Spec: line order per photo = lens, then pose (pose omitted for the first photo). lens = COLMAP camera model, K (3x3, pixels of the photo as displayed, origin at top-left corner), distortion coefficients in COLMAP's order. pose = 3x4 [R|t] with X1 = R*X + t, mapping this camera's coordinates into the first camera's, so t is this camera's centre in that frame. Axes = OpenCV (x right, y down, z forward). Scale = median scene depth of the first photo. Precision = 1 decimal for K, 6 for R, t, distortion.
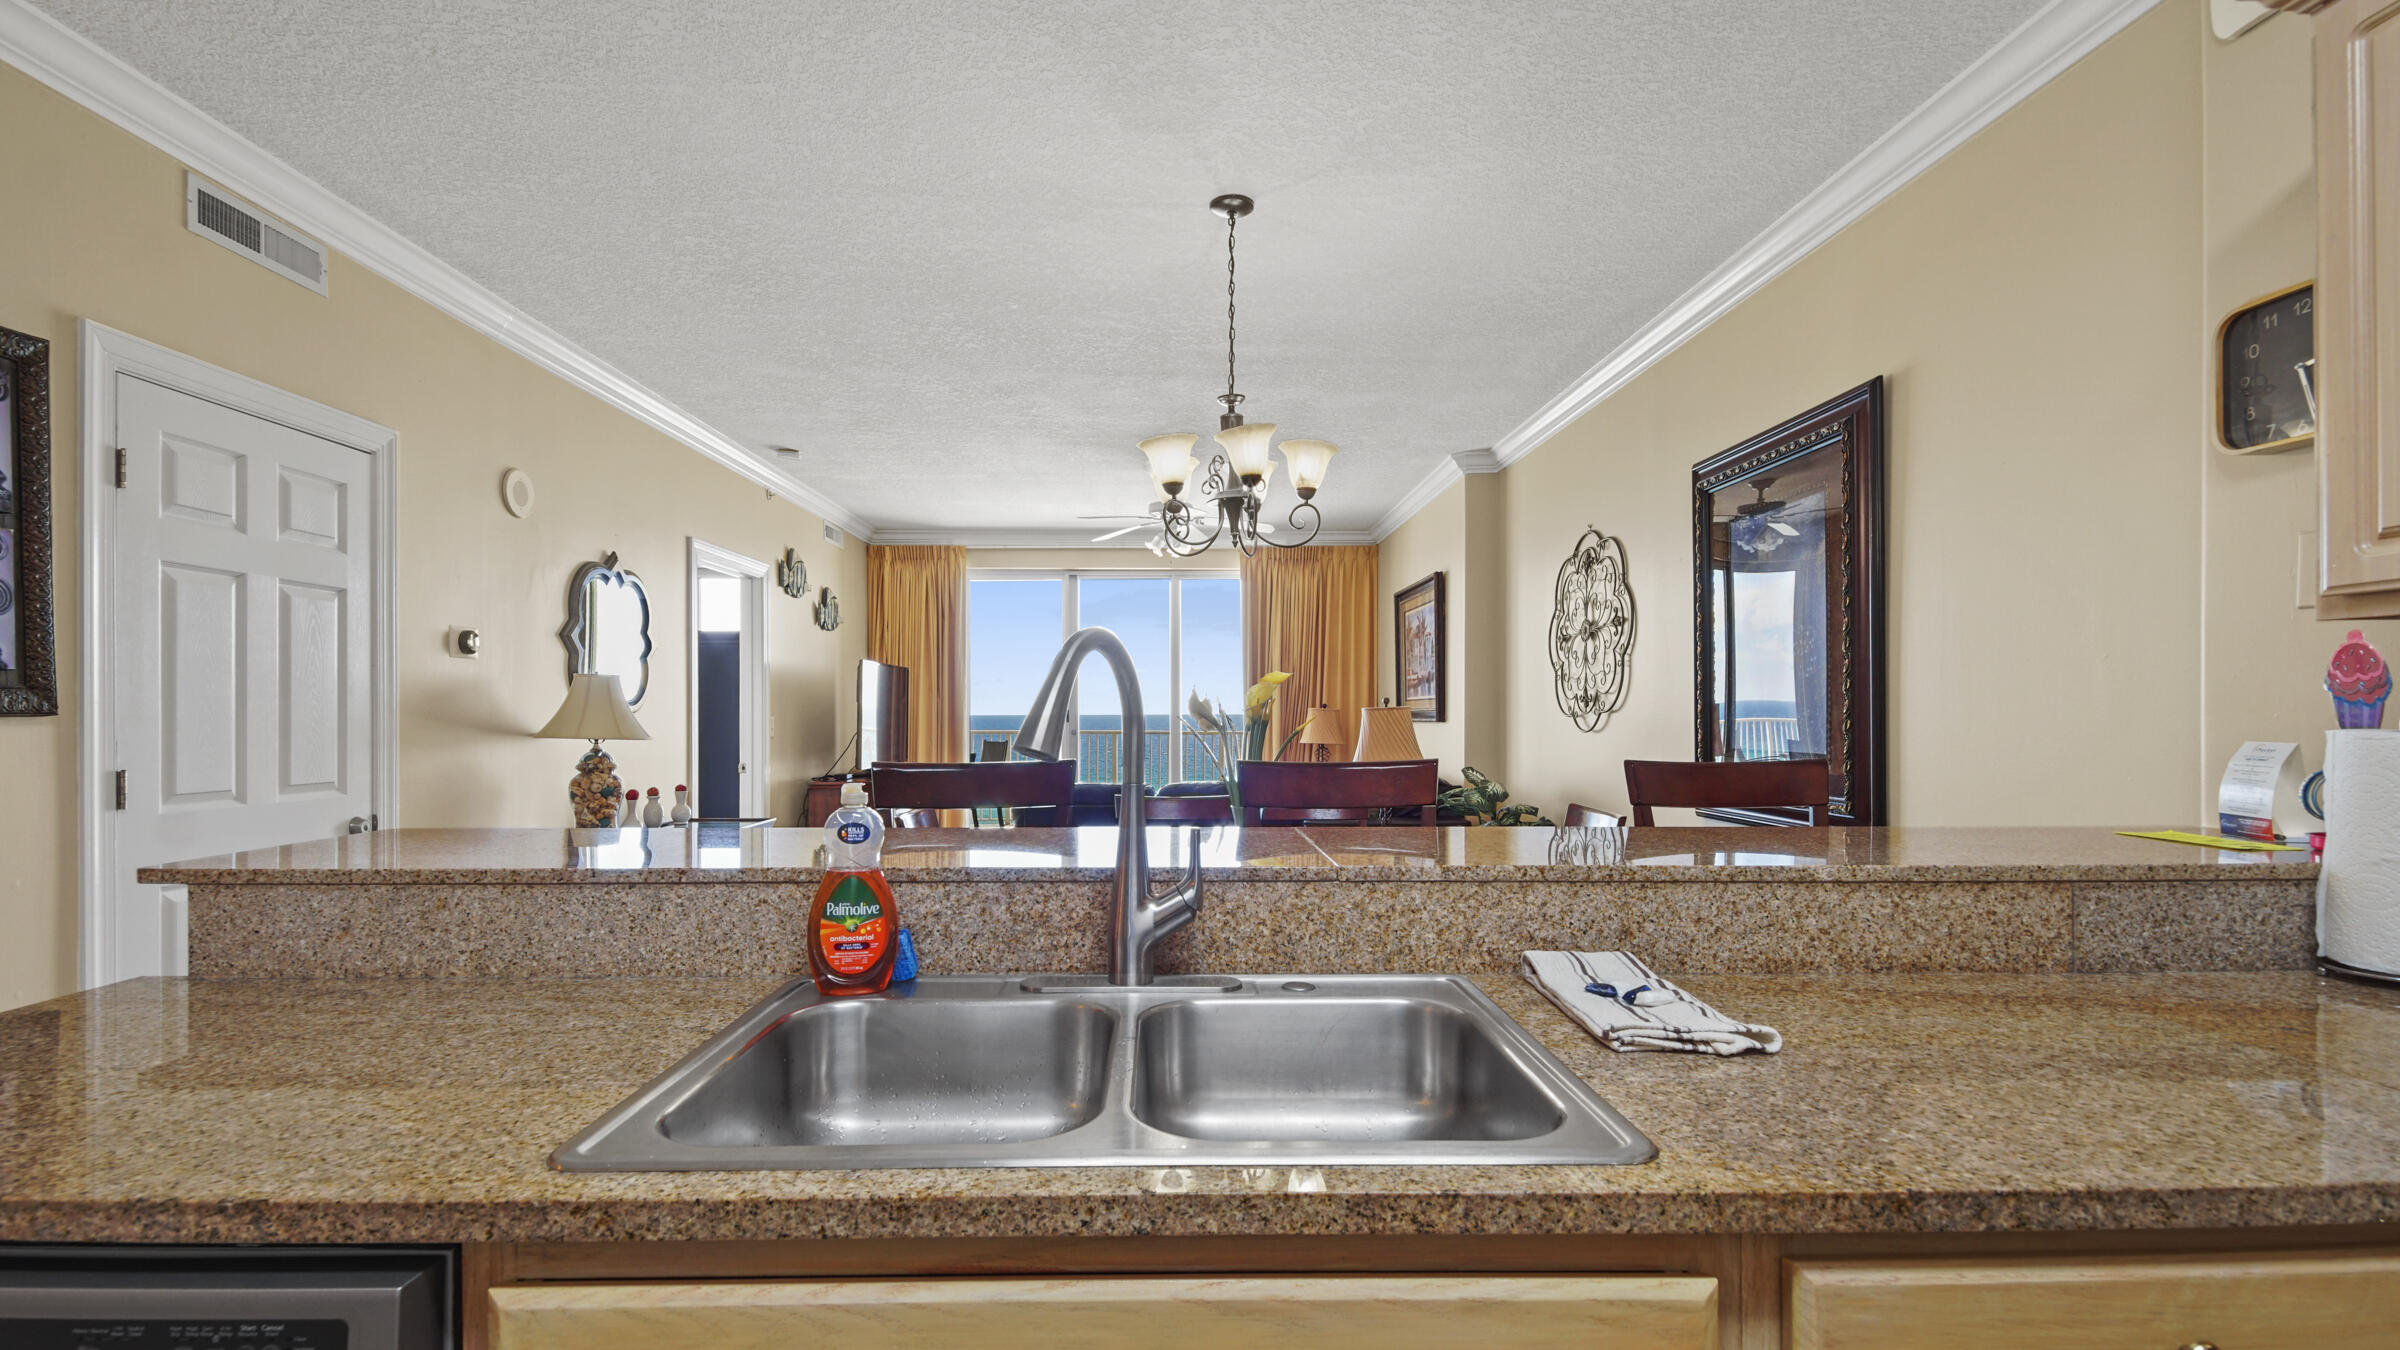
lens RADIAL K [[1059.2, 0, 1198.6], [0, 1059.2, 748.5], [0, 0, 1]] dist [0.038953, -0.019815]
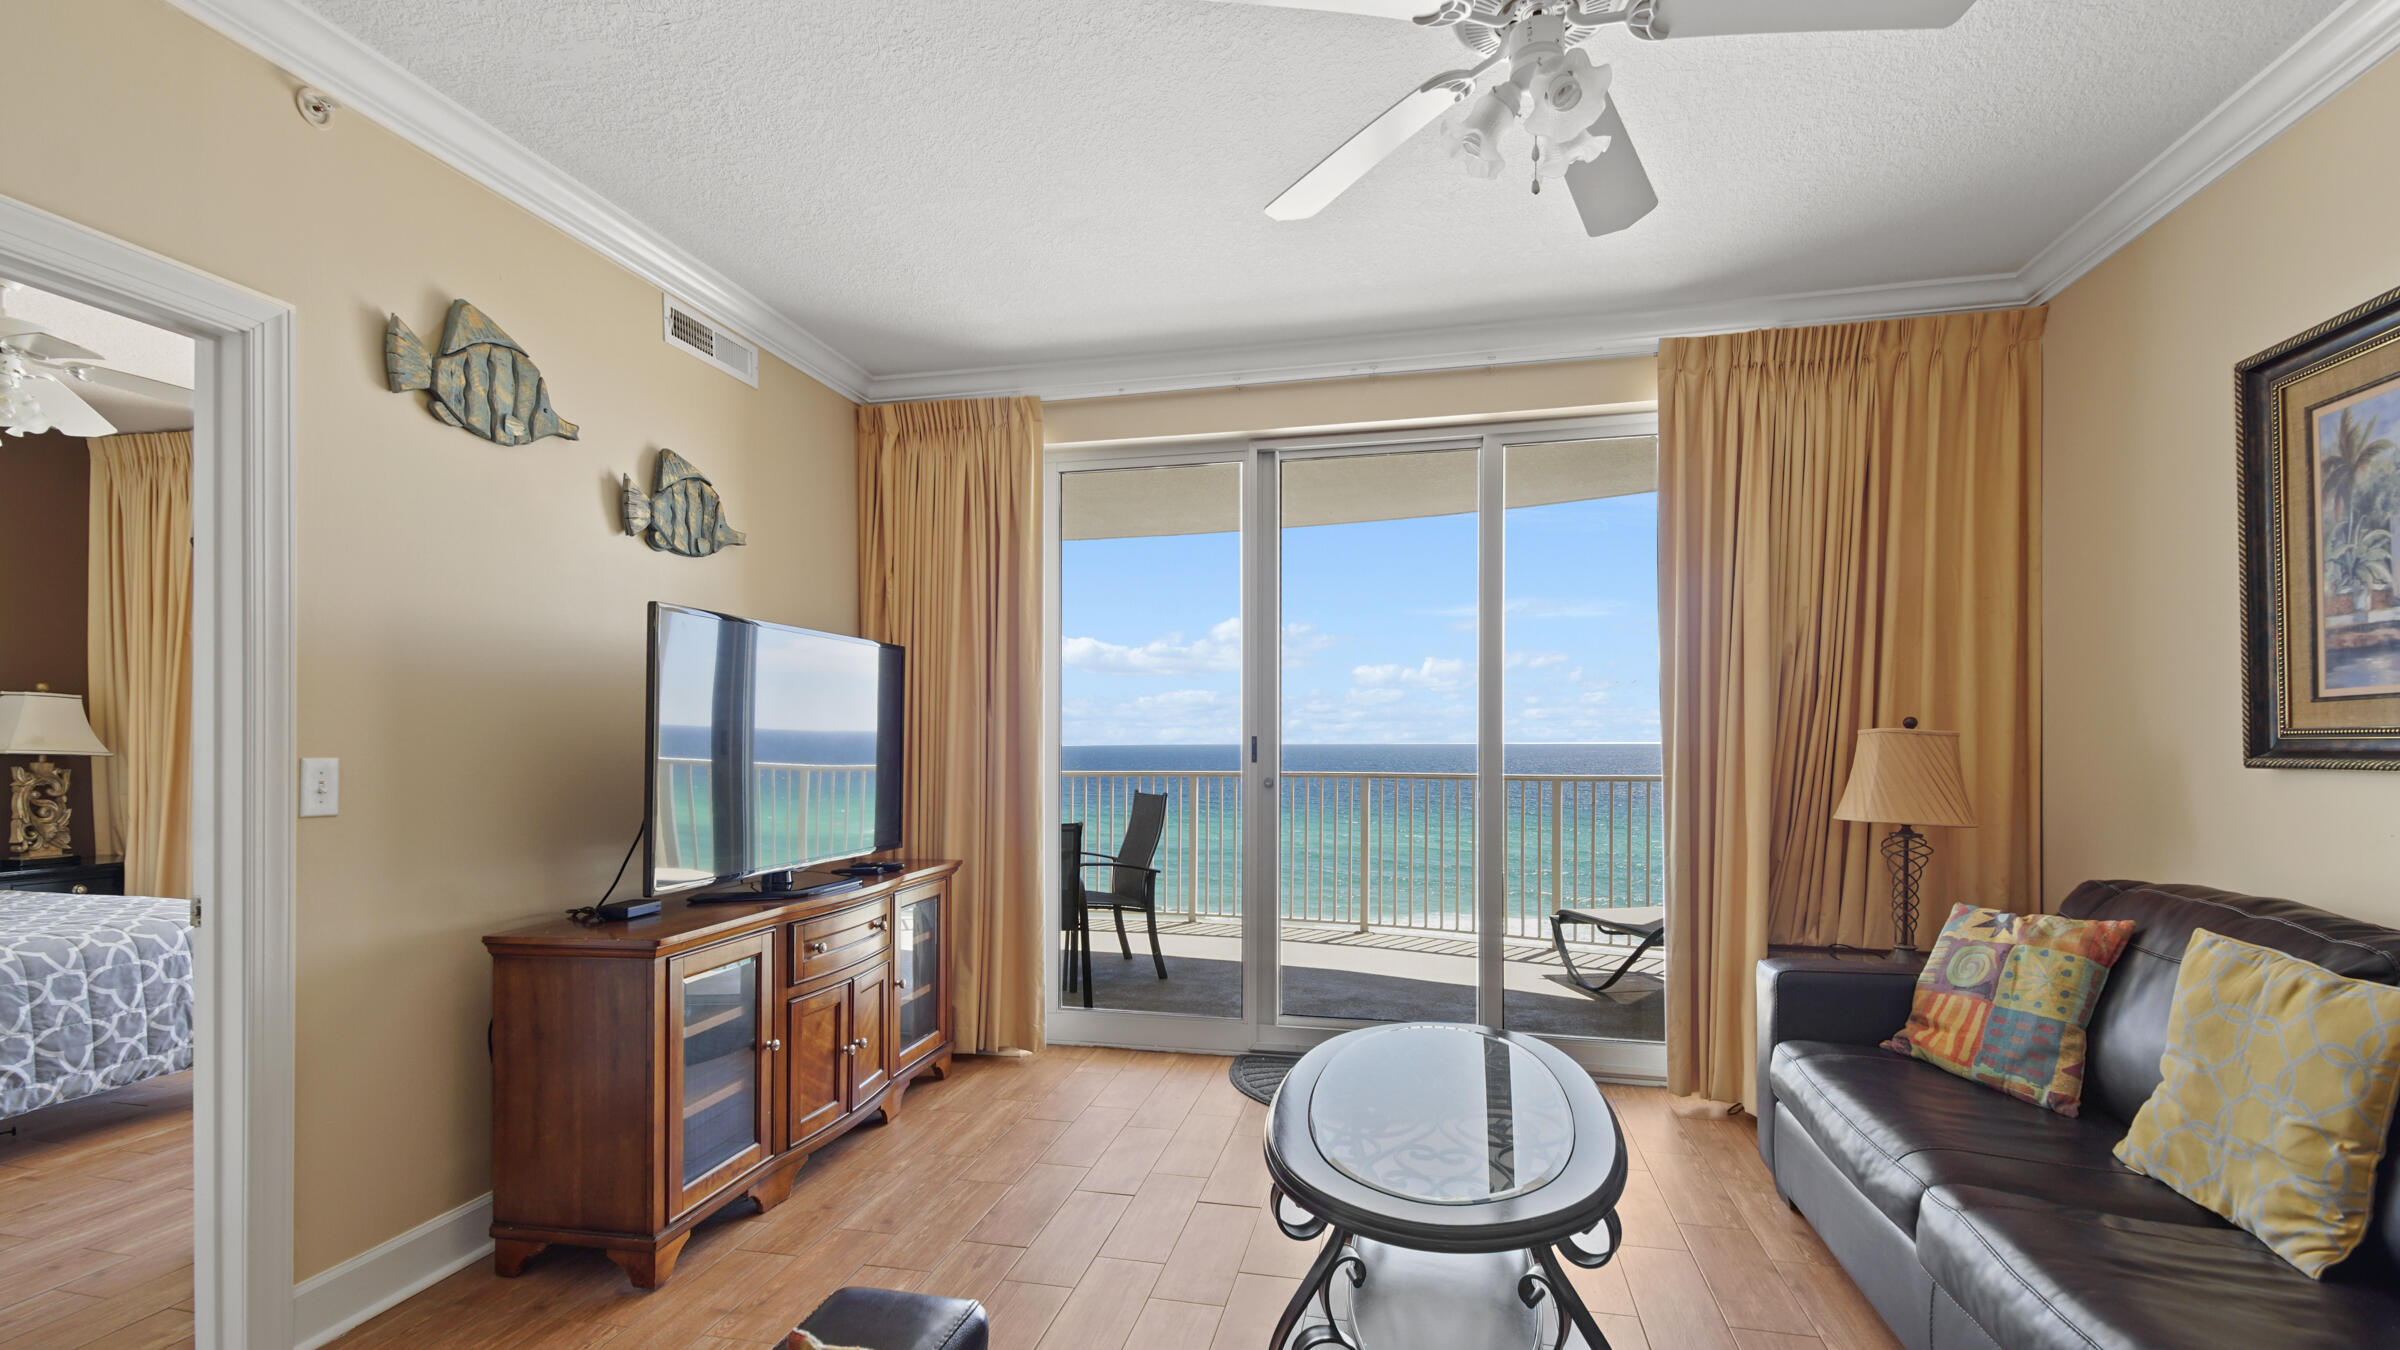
lens RADIAL K [[1059.2, 0, 1198.6], [0, 1059.2, 748.5], [0, 0, 1]] dist [0.038953, -0.019815]
pose [[0.971286, 0.000682, -0.237915, -0.042018], [-0.008238, 0.999493, -0.030765, -0.020049], [0.237773, 0.031842, 0.970799, 0.653997]]
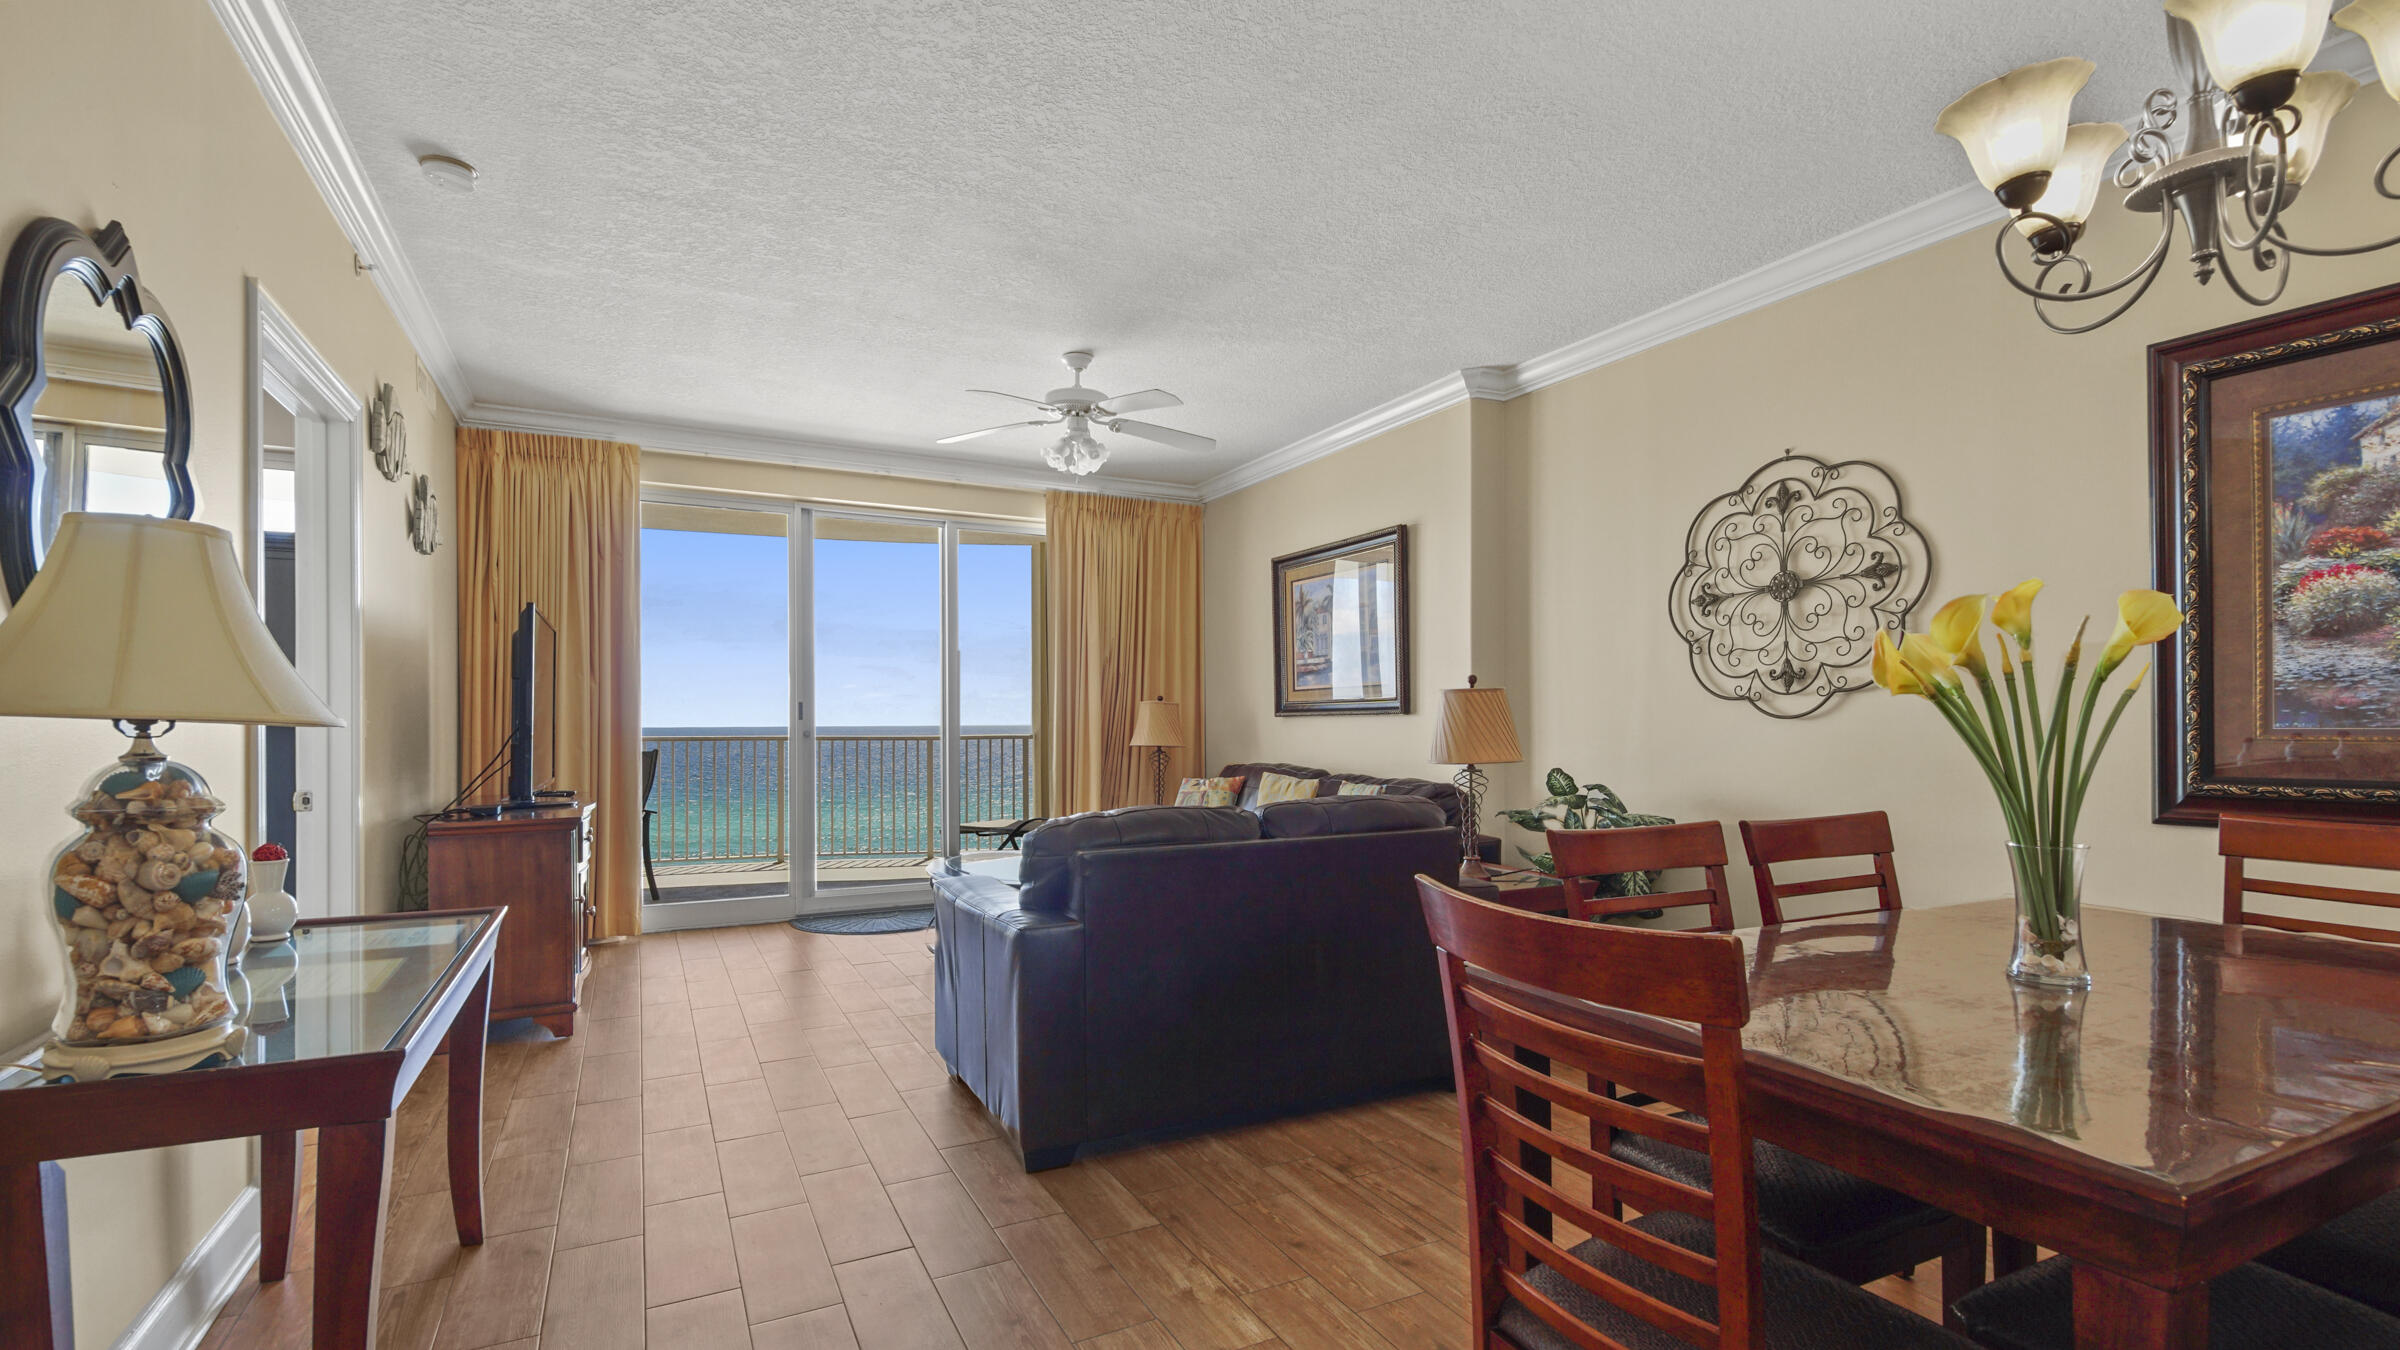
lens RADIAL K [[1054.9, 0, 1166.1], [0, 1054.9, 731.0], [0, 0, 1]] dist [0.044202, -0.018368]
pose [[0.902690, -0.003593, 0.430276, -0.247453], [0.015650, 0.999578, -0.024485, 0.003751], [-0.430006, 0.028836, 0.902365, 0.333060]]
